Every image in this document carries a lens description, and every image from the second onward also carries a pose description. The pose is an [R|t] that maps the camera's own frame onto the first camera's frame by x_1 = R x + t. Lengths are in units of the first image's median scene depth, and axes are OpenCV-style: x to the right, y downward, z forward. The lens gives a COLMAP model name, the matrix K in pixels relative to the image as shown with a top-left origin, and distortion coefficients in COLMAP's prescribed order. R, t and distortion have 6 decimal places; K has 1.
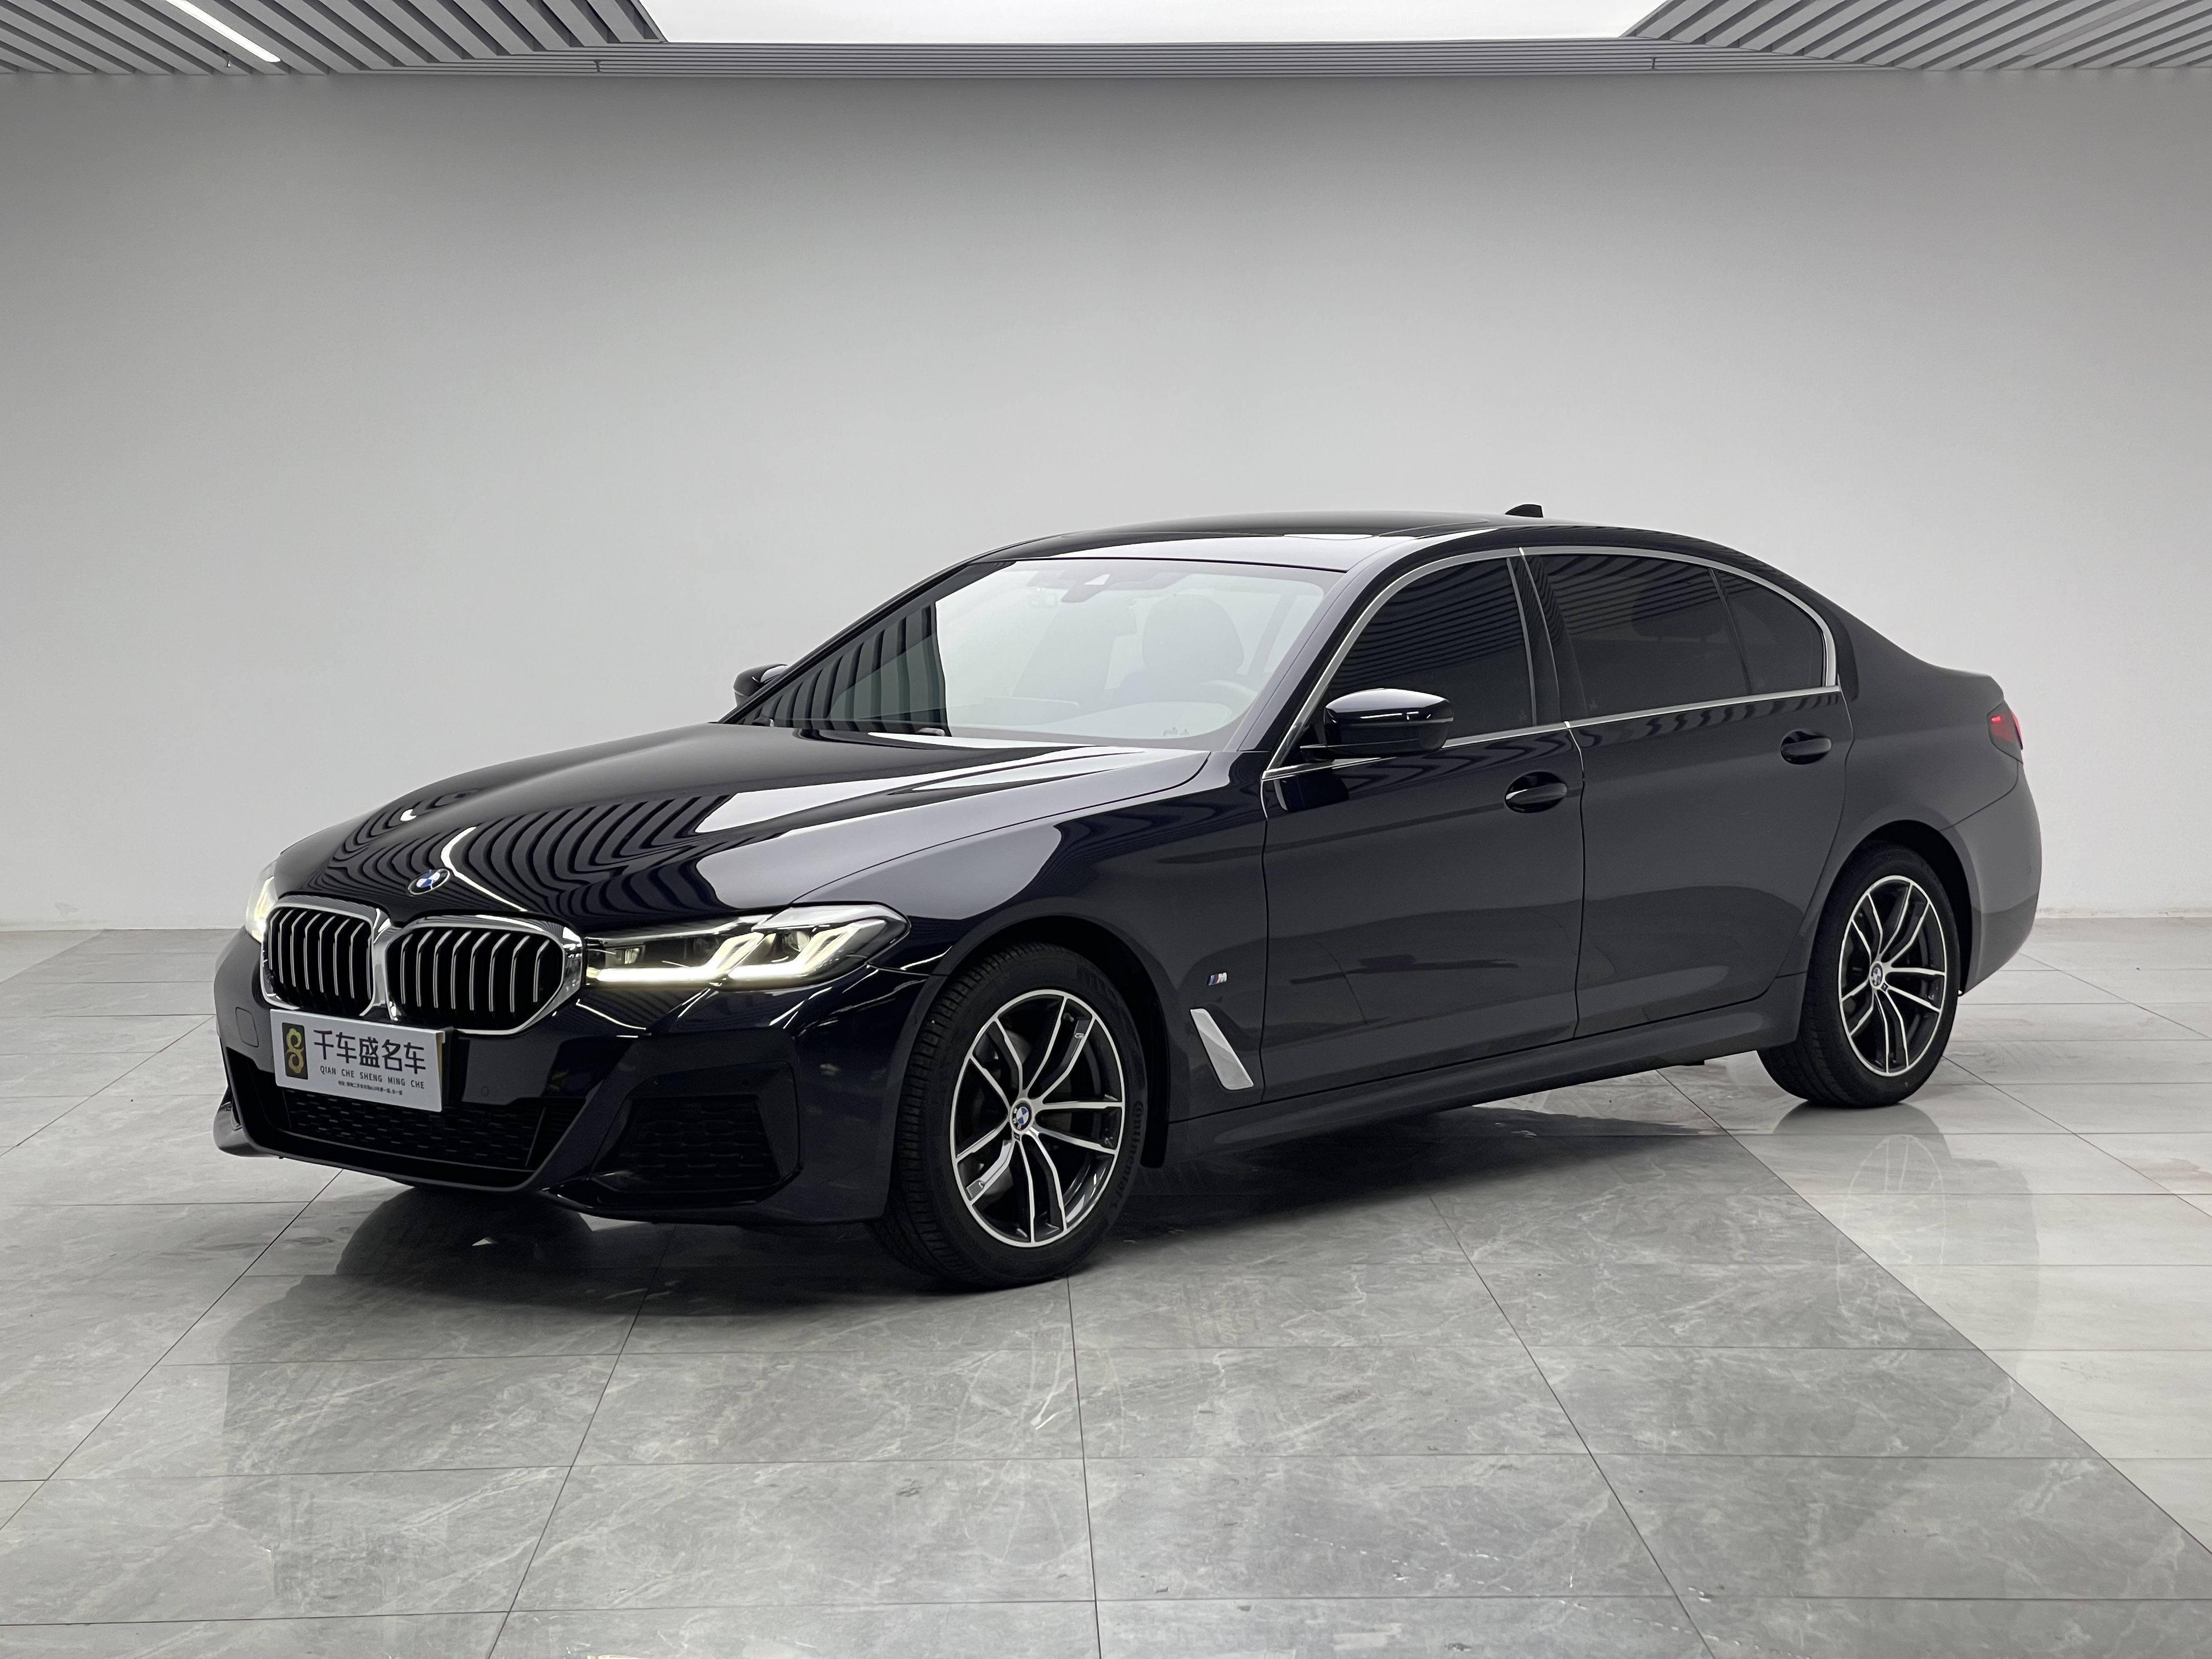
lens RADIAL K [[4088.7, 0, 1106.0], [0, 4088.7, 829.5], [0, 0, 1]] dist [0.365019, -1.308725]
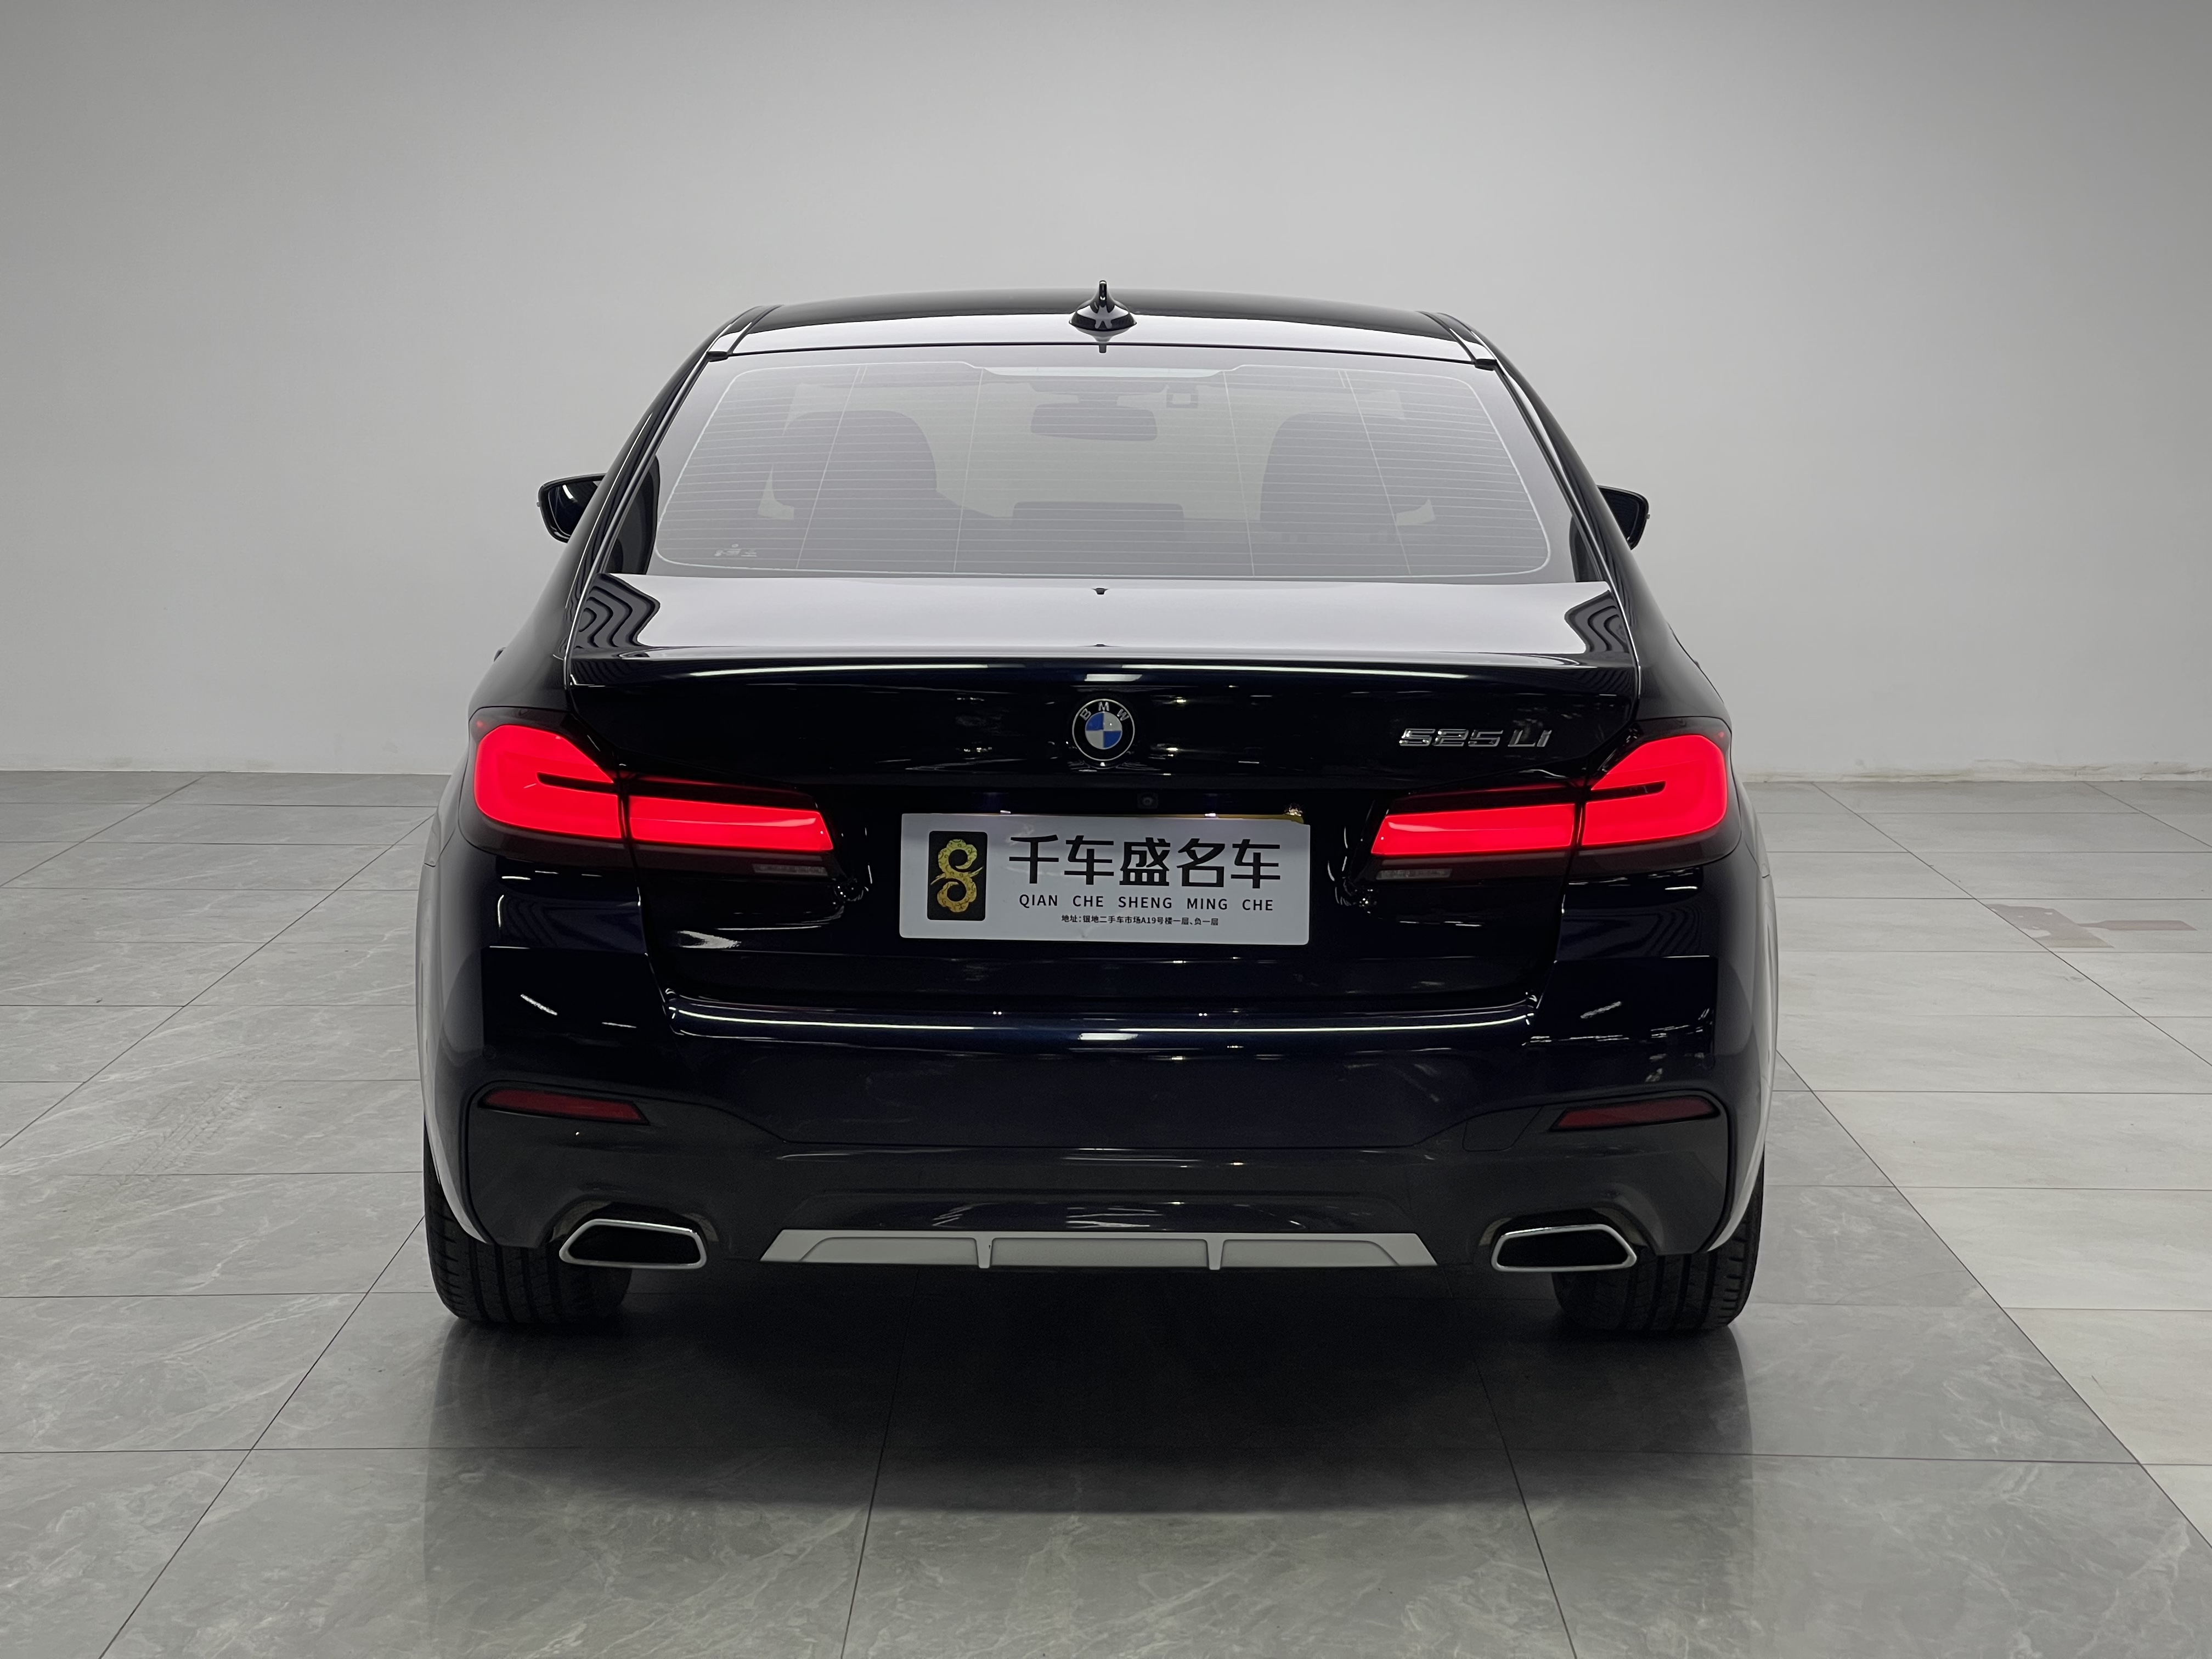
lens RADIAL K [[4098.1, 0, 1128.2], [0, 4098.1, 832.2], [0, 0, 1]] dist [0.337353, -1.113490]
pose [[0.999683, 0.011150, -0.022576, 0.055388], [-0.009979, 0.998632, 0.051334, -0.021396], [0.023117, -0.051093, 0.998426, 0.308188]]
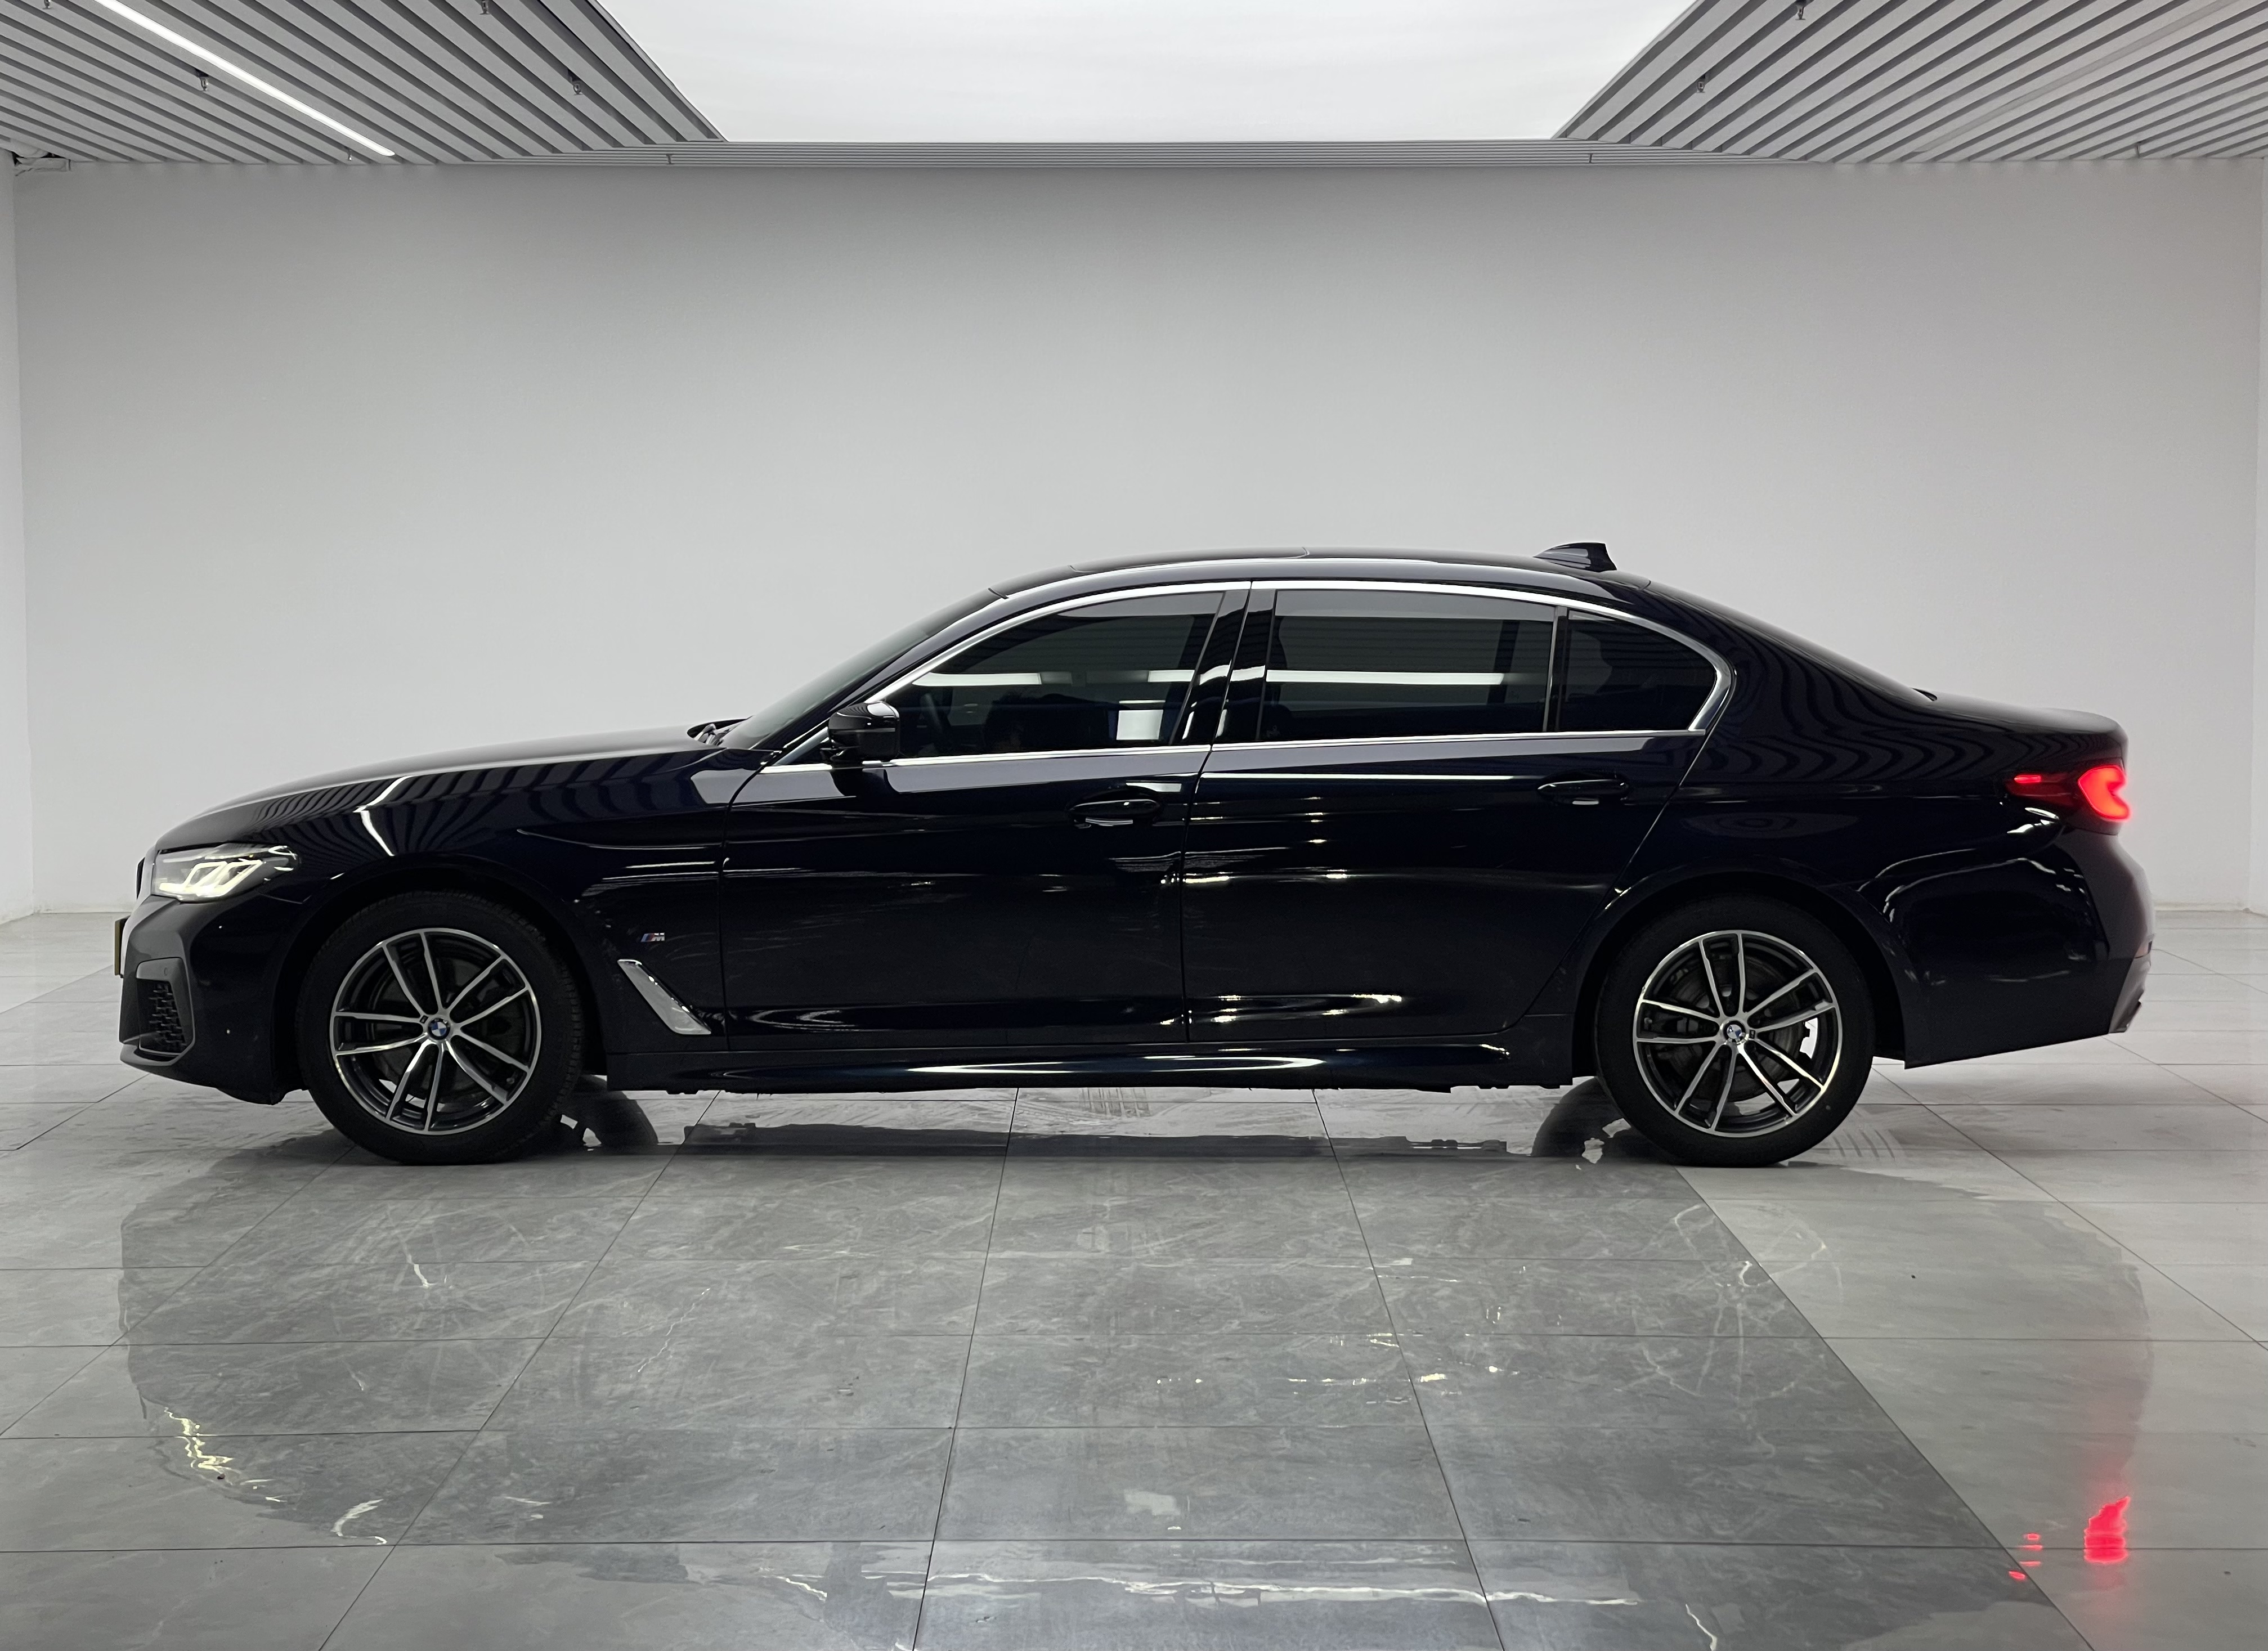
lens RADIAL K [[4231.0, 0, 1140.4], [0, 4231.0, 778.9], [0, 0, 1]] dist [0.226744, 0.119487]
pose [[0.999734, 0.004822, -0.022557, 0.072174], [-0.005341, 0.999721, -0.023002, 0.029147], [0.022440, 0.023116, 0.999481, -0.354756]]
